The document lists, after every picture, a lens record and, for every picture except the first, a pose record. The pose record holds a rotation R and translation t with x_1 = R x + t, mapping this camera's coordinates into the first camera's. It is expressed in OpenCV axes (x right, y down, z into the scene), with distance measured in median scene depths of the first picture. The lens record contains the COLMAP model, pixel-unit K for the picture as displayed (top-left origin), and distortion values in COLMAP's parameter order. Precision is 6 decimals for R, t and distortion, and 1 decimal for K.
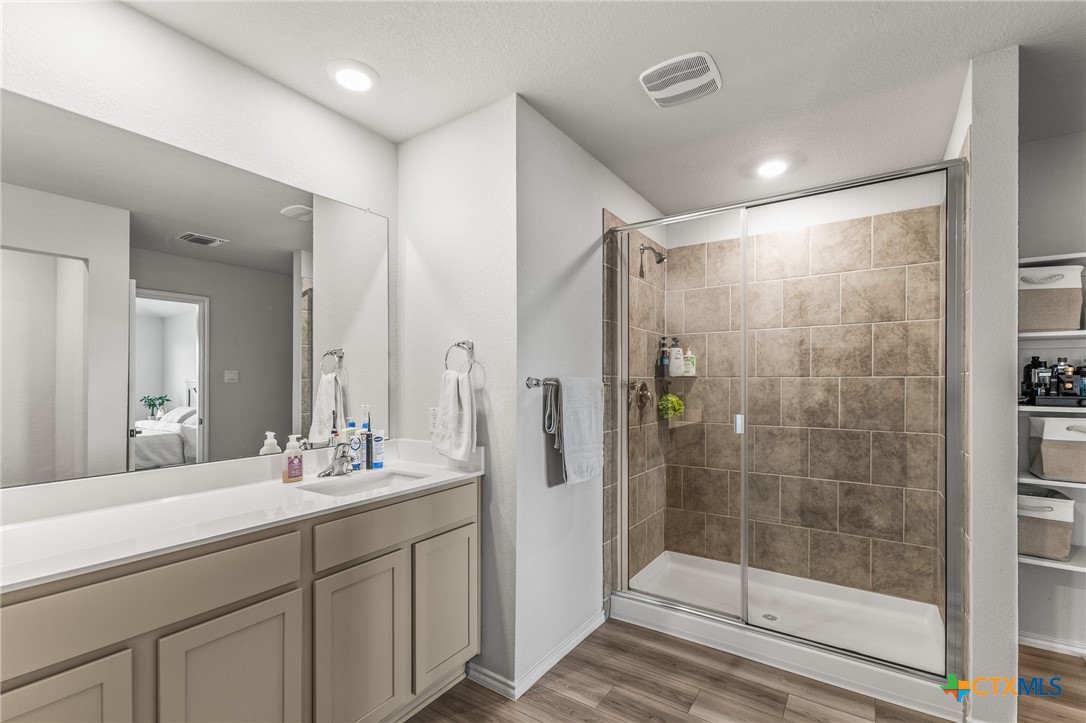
lens RADIAL K [[474.5, 0, 545.2], [0, 474.5, 384.2], [0, 0, 1]] dist [0.009723, -0.004962]
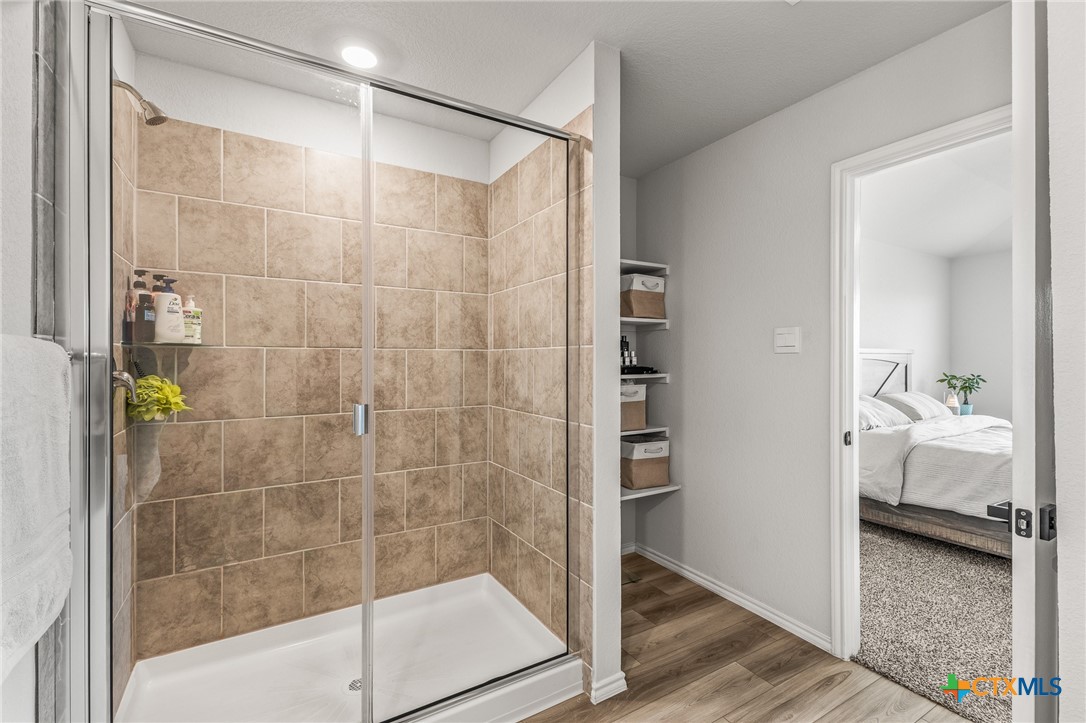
lens RADIAL K [[474.5, 0, 540.0], [0, 474.5, 358.1], [0, 0, 1]] dist [0.009723, -0.004962]
pose [[0.432981, -0.000773, 0.901403, -0.046897], [0.001035, 0.999999, 0.000361, 0.001104], [-0.901402, 0.000777, 0.432982, 0.391283]]
